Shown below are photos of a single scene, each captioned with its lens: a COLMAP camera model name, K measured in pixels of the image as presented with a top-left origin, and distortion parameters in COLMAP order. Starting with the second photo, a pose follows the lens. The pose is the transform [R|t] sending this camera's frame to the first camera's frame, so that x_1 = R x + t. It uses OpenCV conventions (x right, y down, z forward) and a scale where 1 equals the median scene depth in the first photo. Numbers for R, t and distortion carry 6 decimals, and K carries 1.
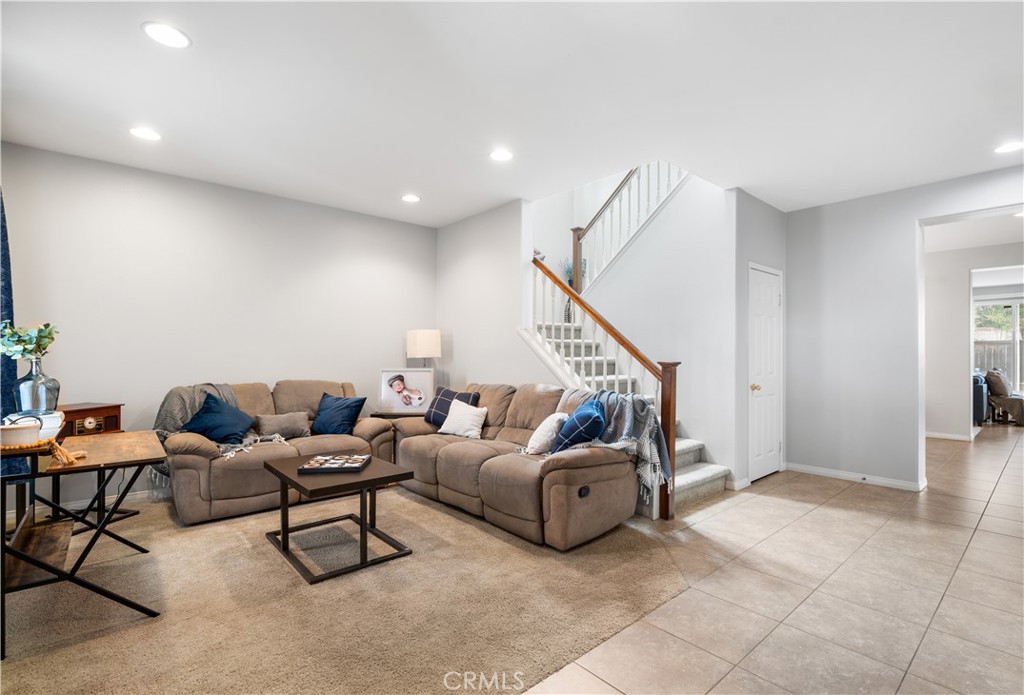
lens RADIAL K [[477.8, 0, 511.0], [0, 477.8, 353.9], [0, 0, 1]] dist [-0.011714, -0.000049]
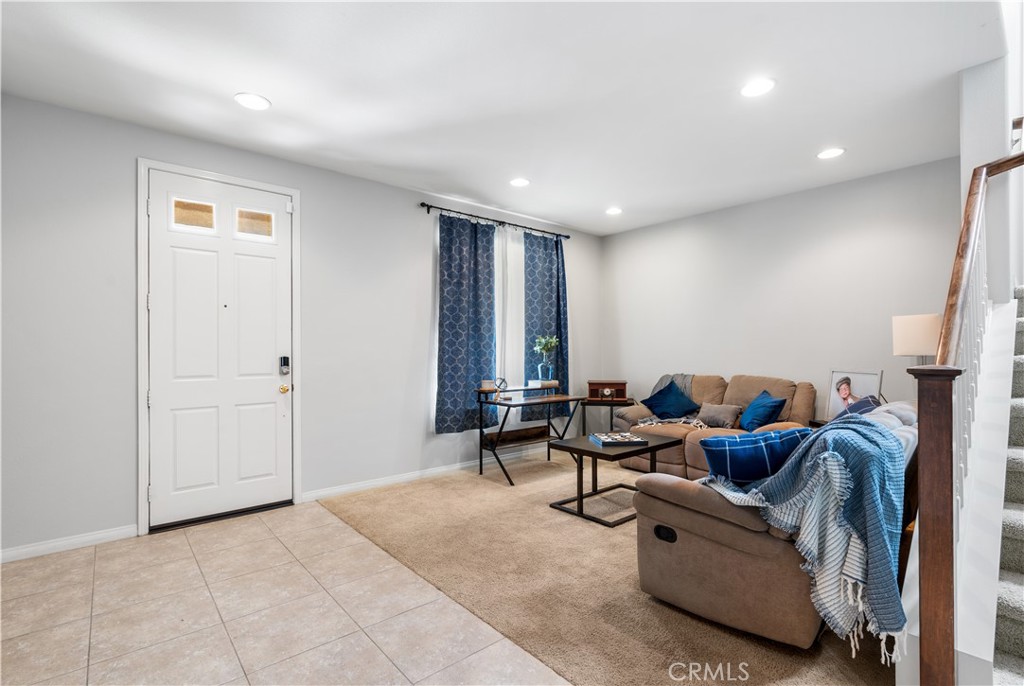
lens RADIAL K [[464.9, 0, 512.0], [0, 464.9, 343.0], [0, 0, 1]] dist [0.000123, 0.000201]
pose [[-0.000731, -0.017661, -0.999844, 0.860558], [0.001896, 0.999842, -0.017663, 0.001146], [0.999998, -0.001909, -0.000697, 0.734325]]
